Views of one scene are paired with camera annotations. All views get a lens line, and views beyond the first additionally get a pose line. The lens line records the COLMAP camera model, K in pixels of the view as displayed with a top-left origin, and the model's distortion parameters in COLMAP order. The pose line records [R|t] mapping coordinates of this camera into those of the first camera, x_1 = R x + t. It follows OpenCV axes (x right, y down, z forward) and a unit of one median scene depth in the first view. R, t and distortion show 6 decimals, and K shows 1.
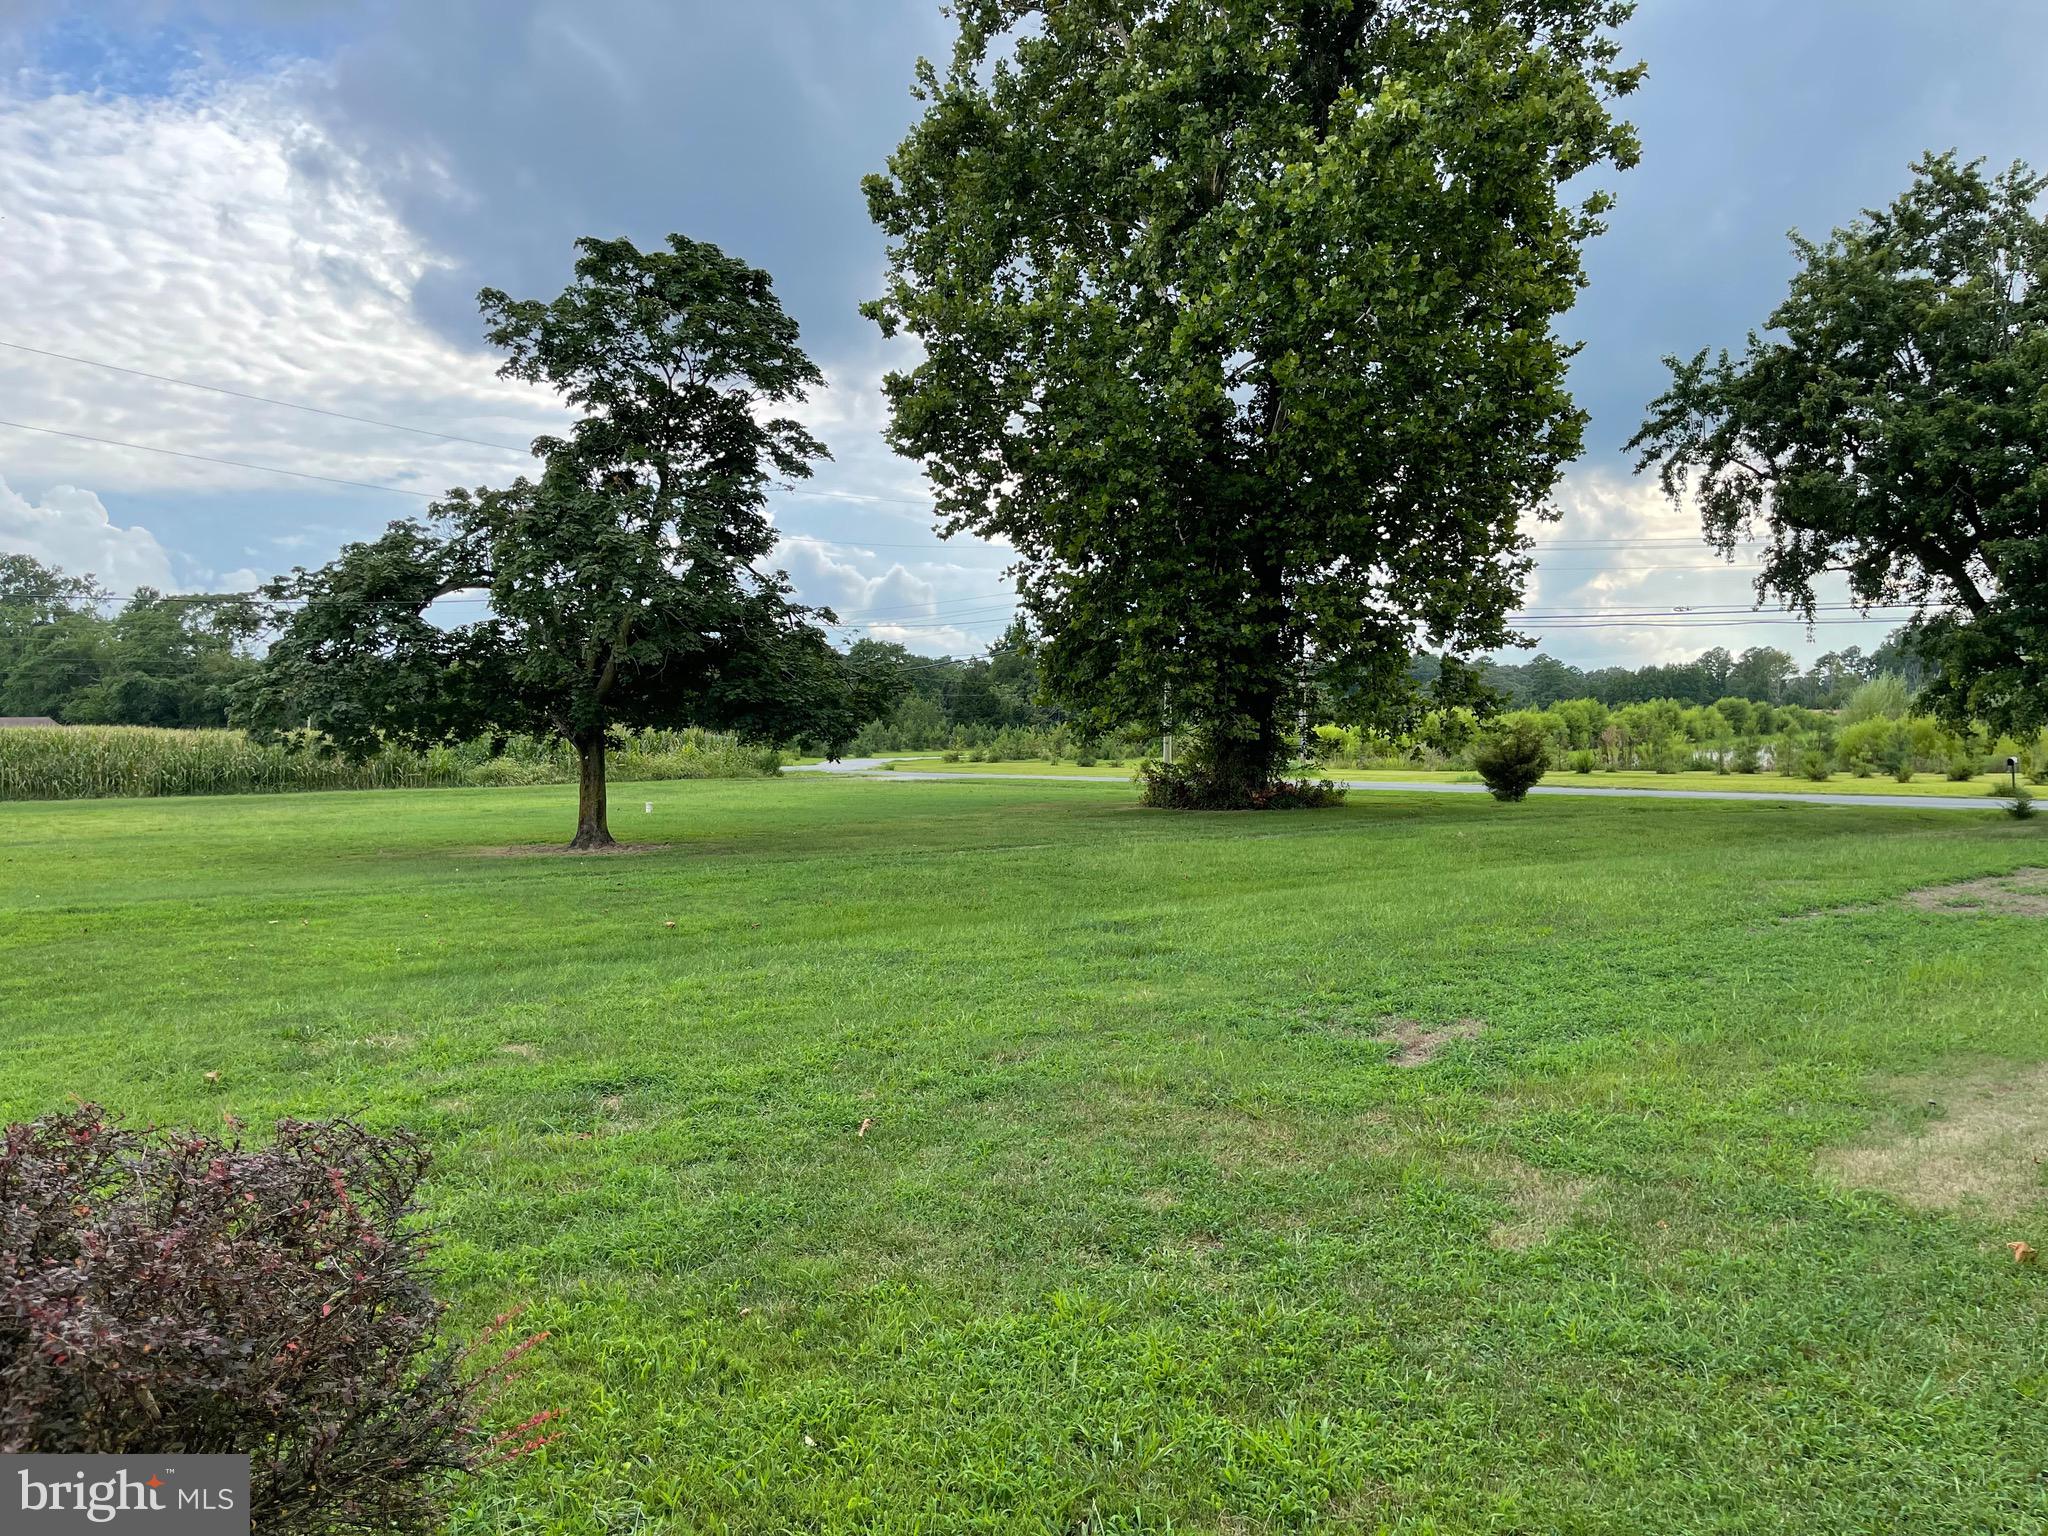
lens RADIAL K [[1565.1, 0, 1024.0], [0, 1565.1, 768.0], [0, 0, 1]] dist [0.081433, -0.000865]
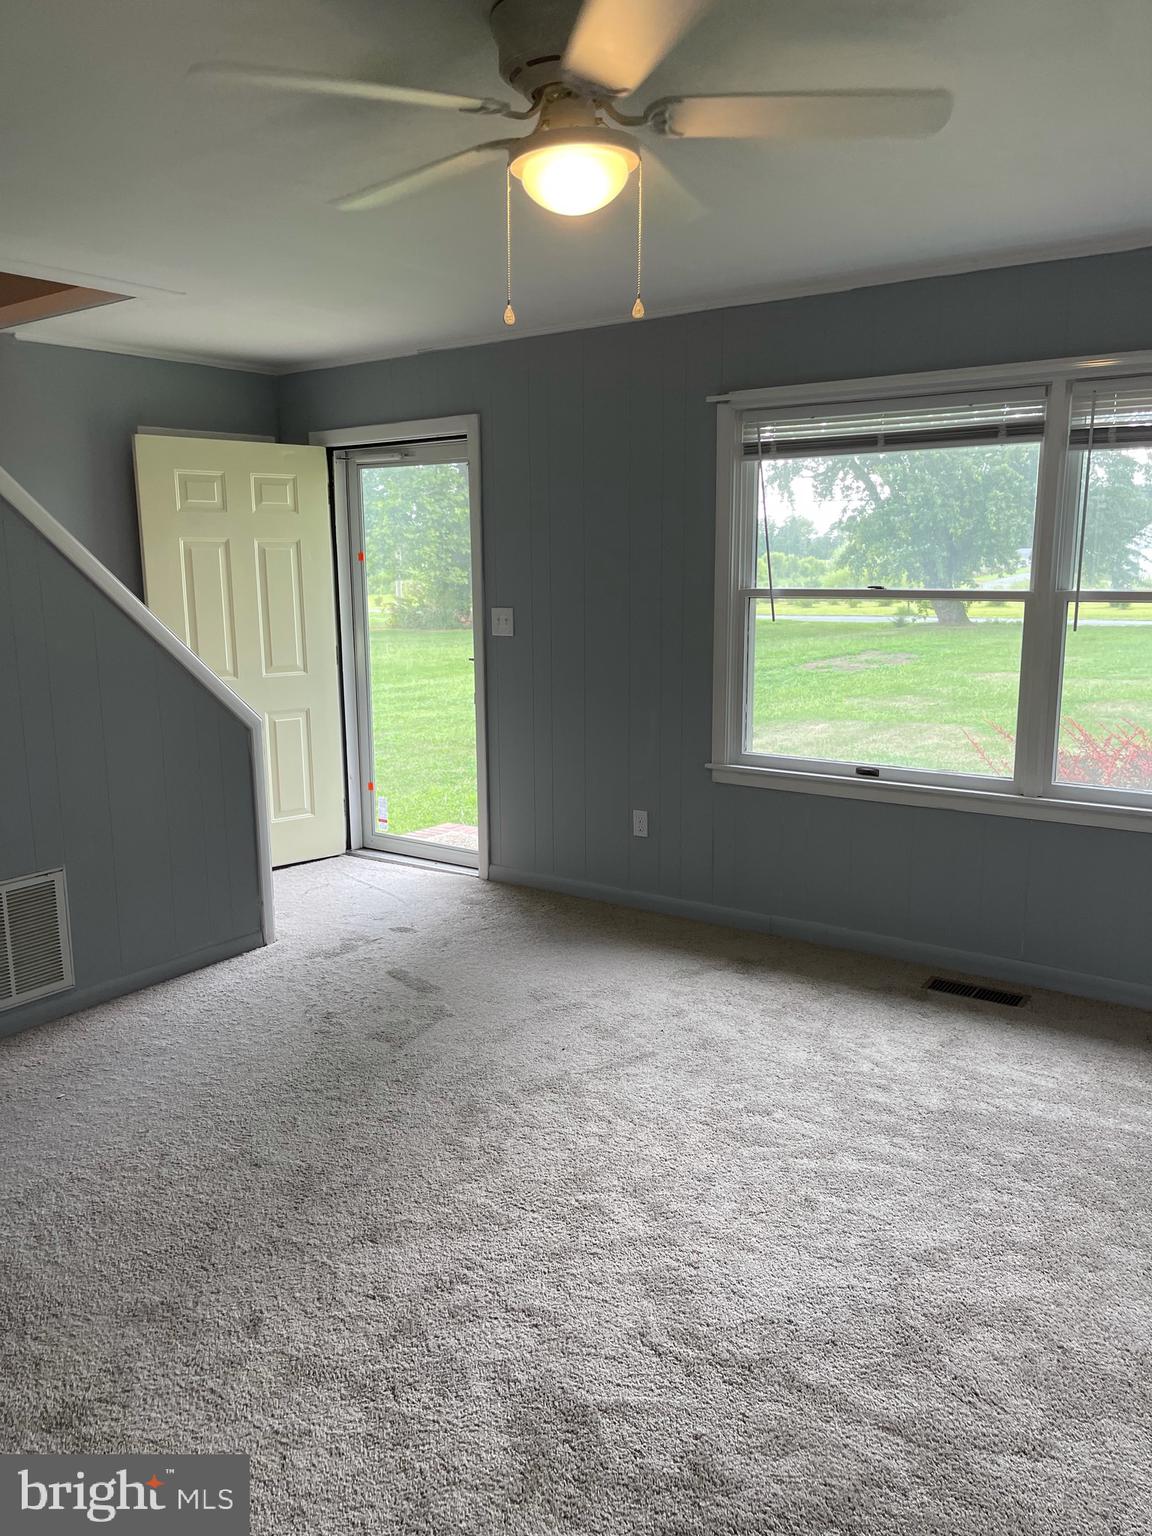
lens RADIAL K [[1173.9, 0, 578.4], [0, 1173.9, 785.6], [0, 0, 1]] dist [0.081433, -0.000865]
pose [[0.967886, -0.042790, 0.247722, -0.038141], [0.004258, 0.988057, 0.154032, 0.000965], [-0.251355, -0.148031, 0.956508, -0.167263]]
